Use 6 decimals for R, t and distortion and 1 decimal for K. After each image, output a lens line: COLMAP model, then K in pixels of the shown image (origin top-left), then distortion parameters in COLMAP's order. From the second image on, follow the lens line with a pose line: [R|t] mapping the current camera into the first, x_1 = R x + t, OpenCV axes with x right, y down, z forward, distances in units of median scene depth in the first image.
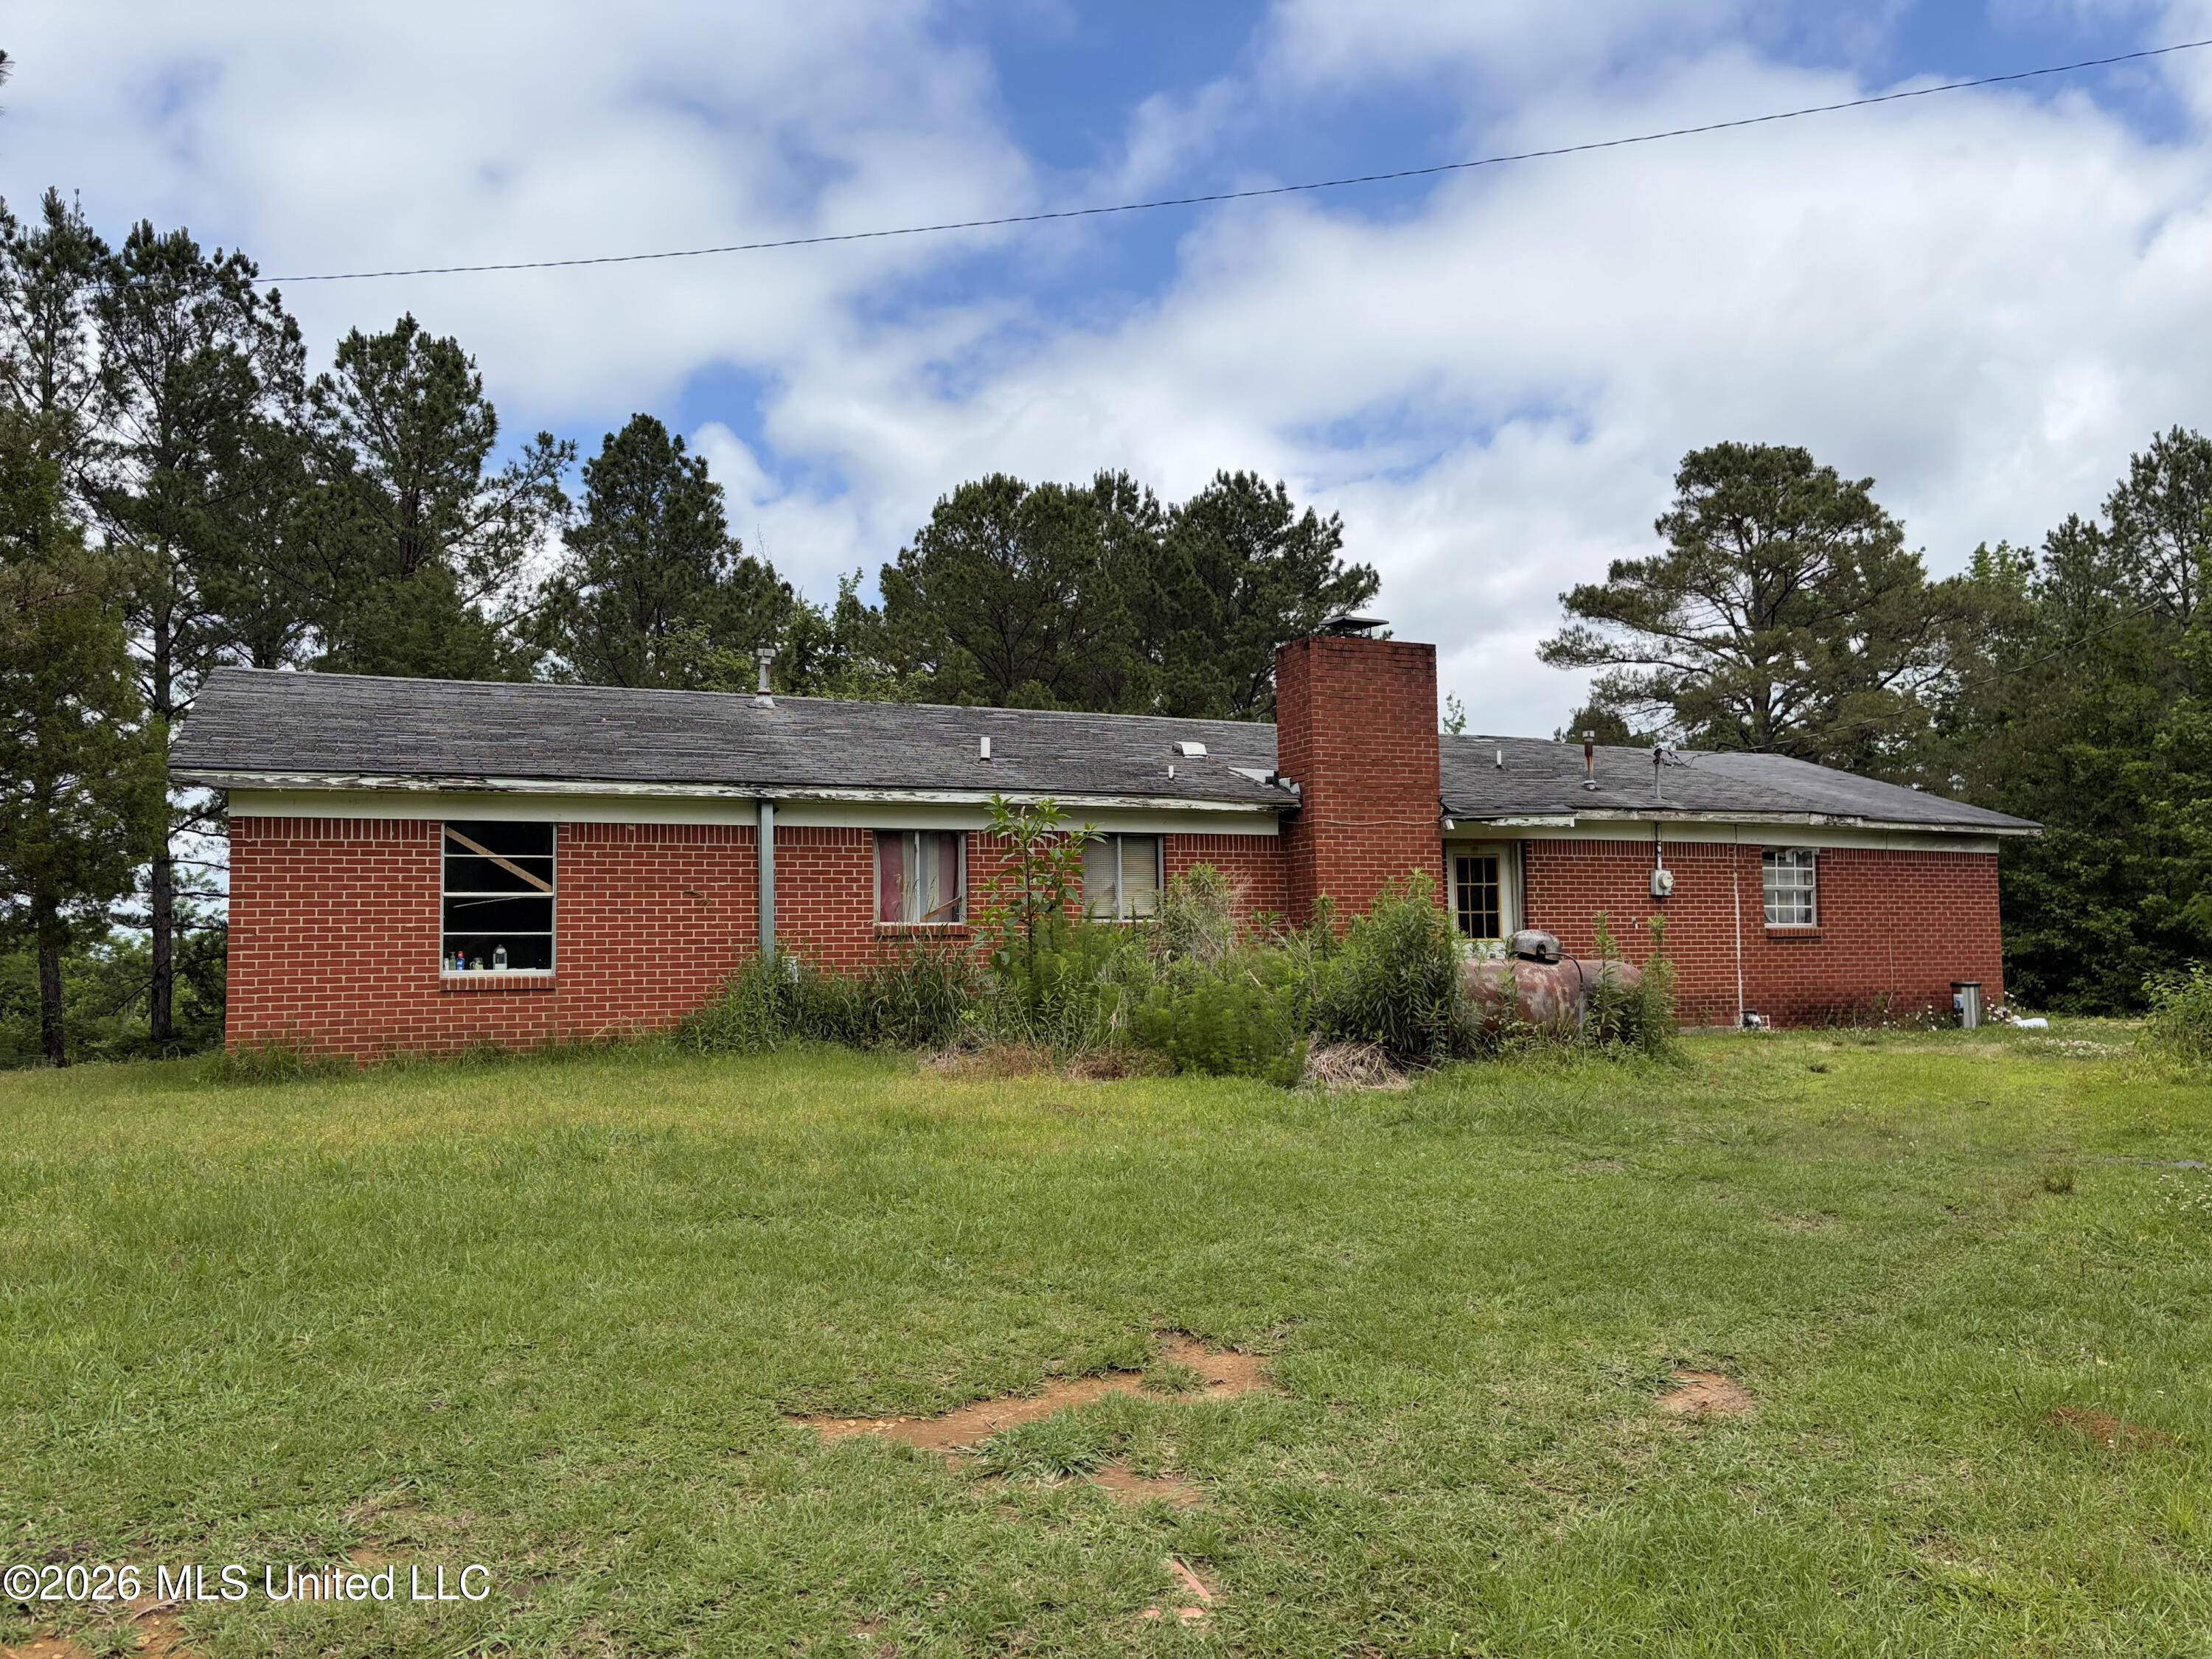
lens RADIAL K [[1756.0, 0, 1064.1], [0, 1756.0, 811.5], [0, 0, 1]] dist [0.091608, -0.133362]
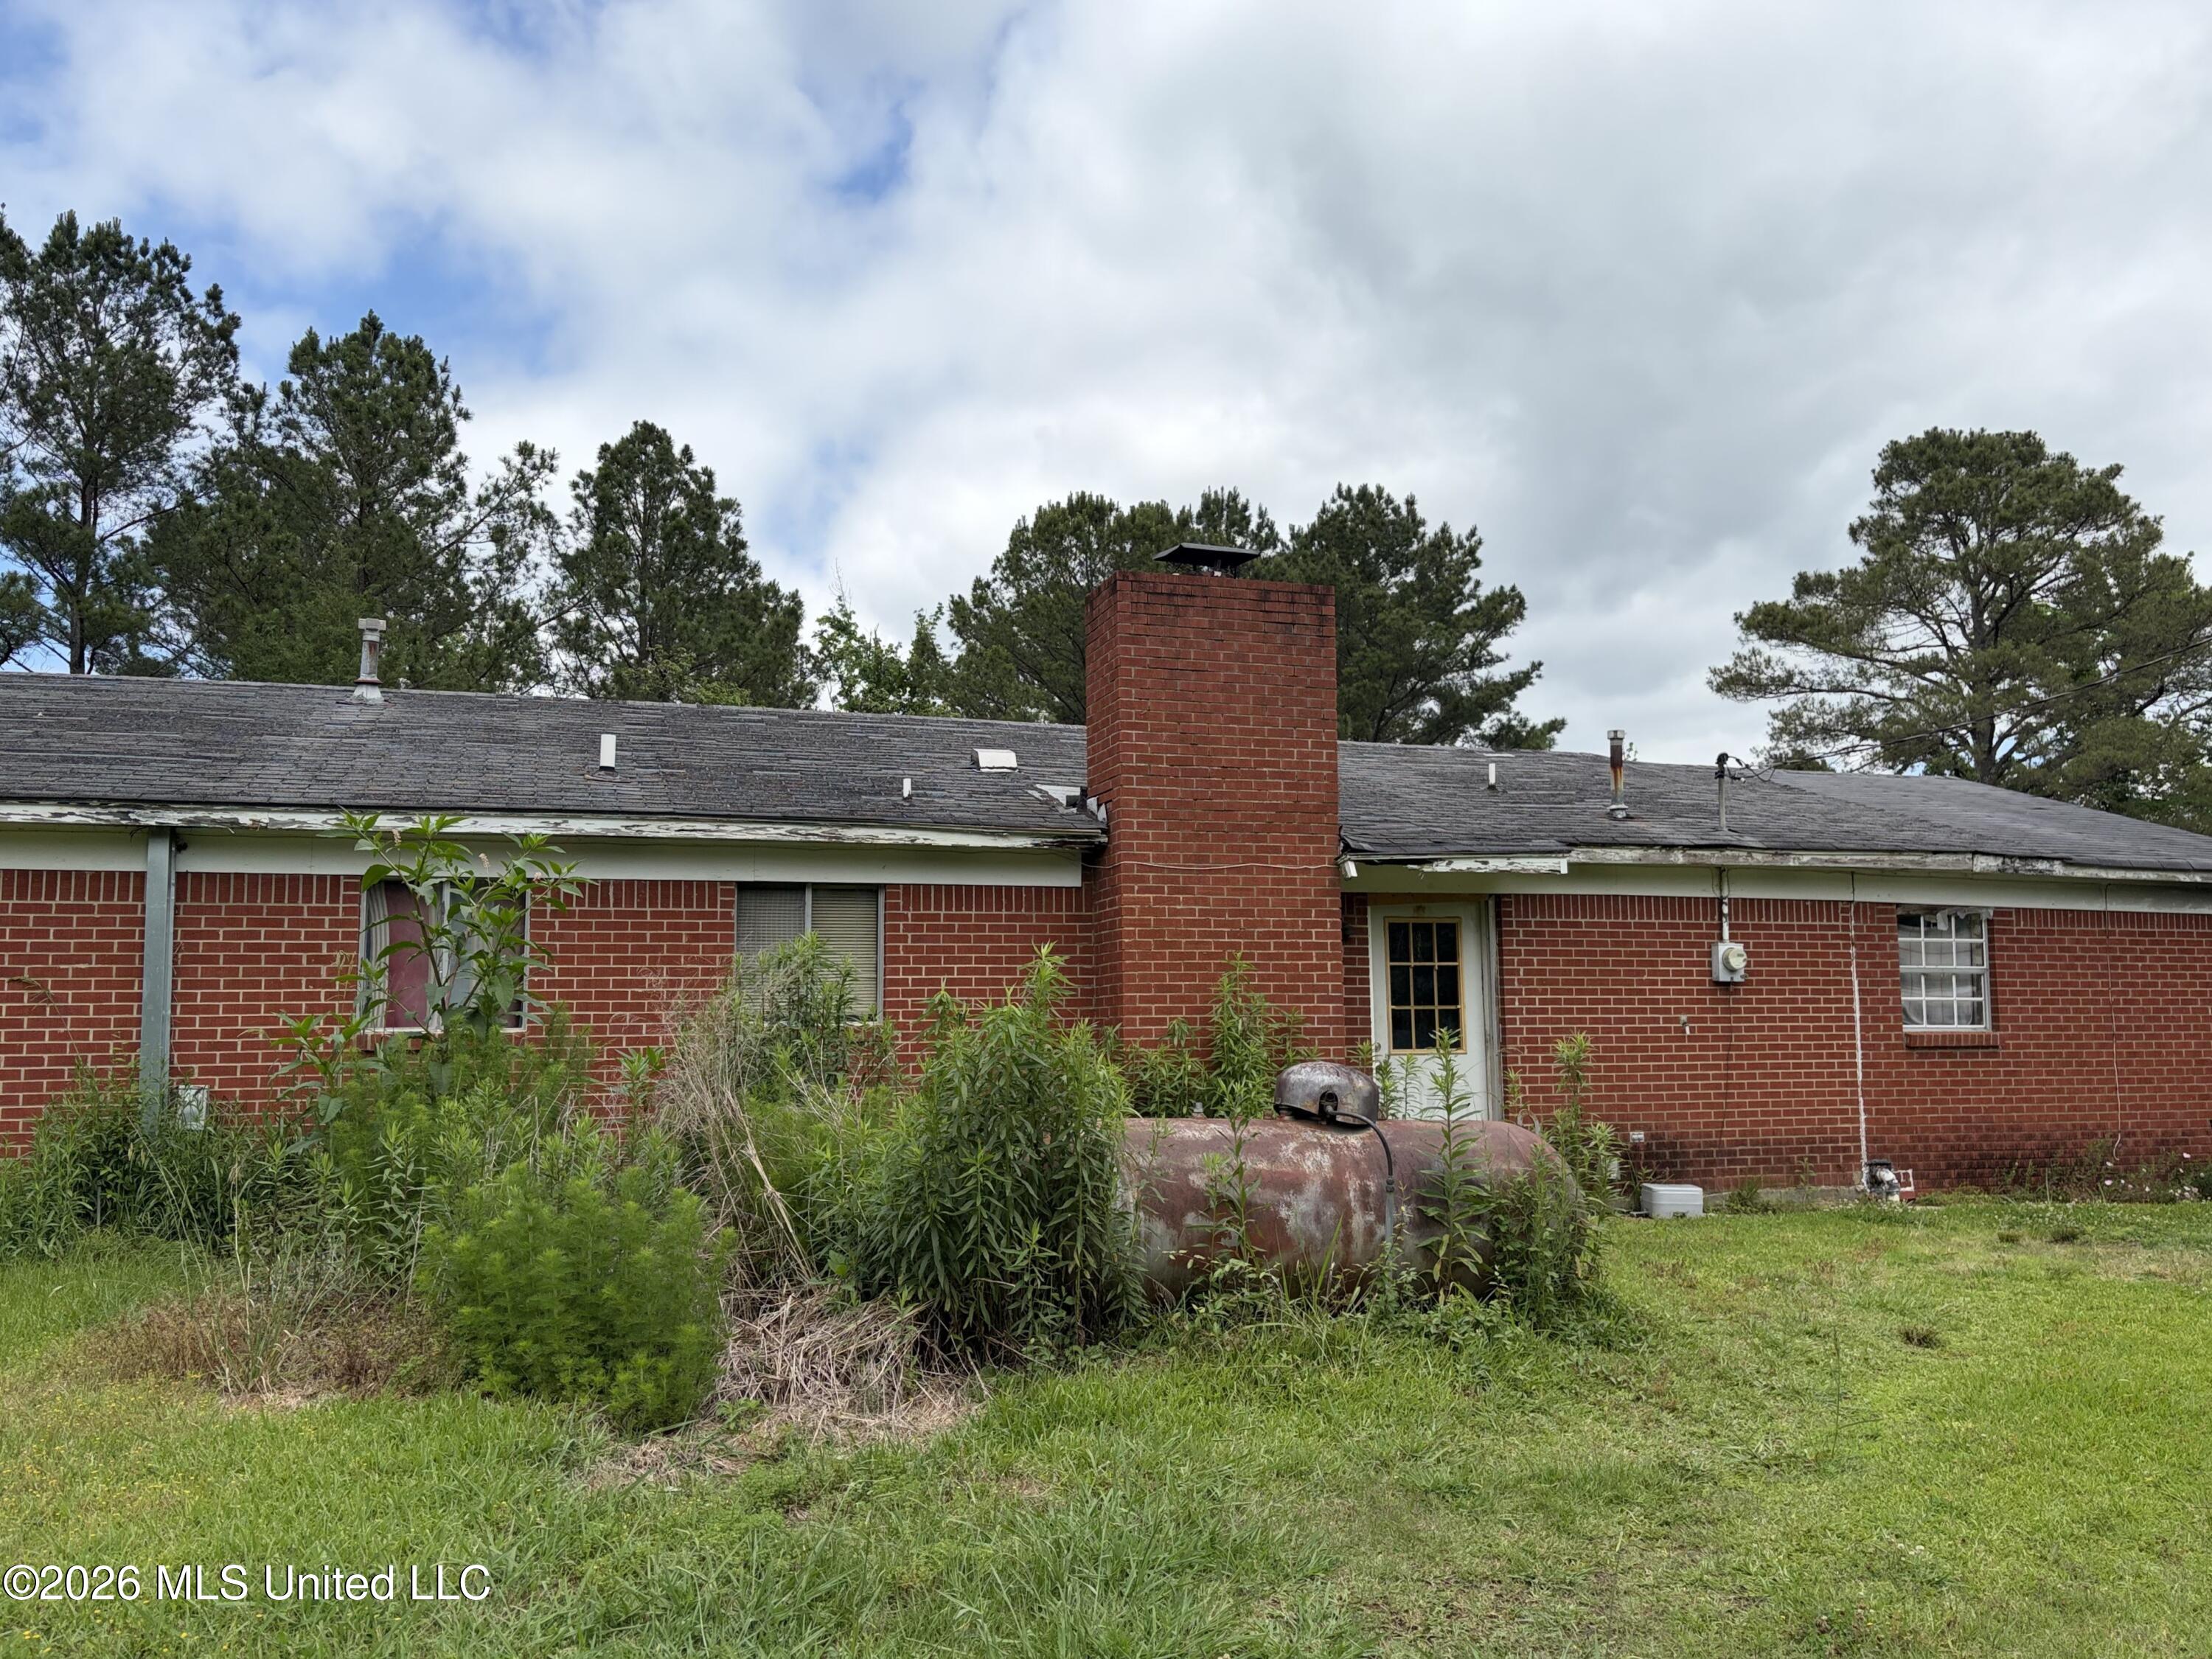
lens RADIAL K [[1739.1, 0, 1106.0], [0, 1739.1, 829.5], [0, 0, 1]] dist [0.037353, 0.007275]
pose [[0.994050, -0.005629, -0.108777, 0.076109], [0.002627, 0.999612, -0.027723, 0.003832], [0.108891, 0.027273, 0.993680, 0.143852]]
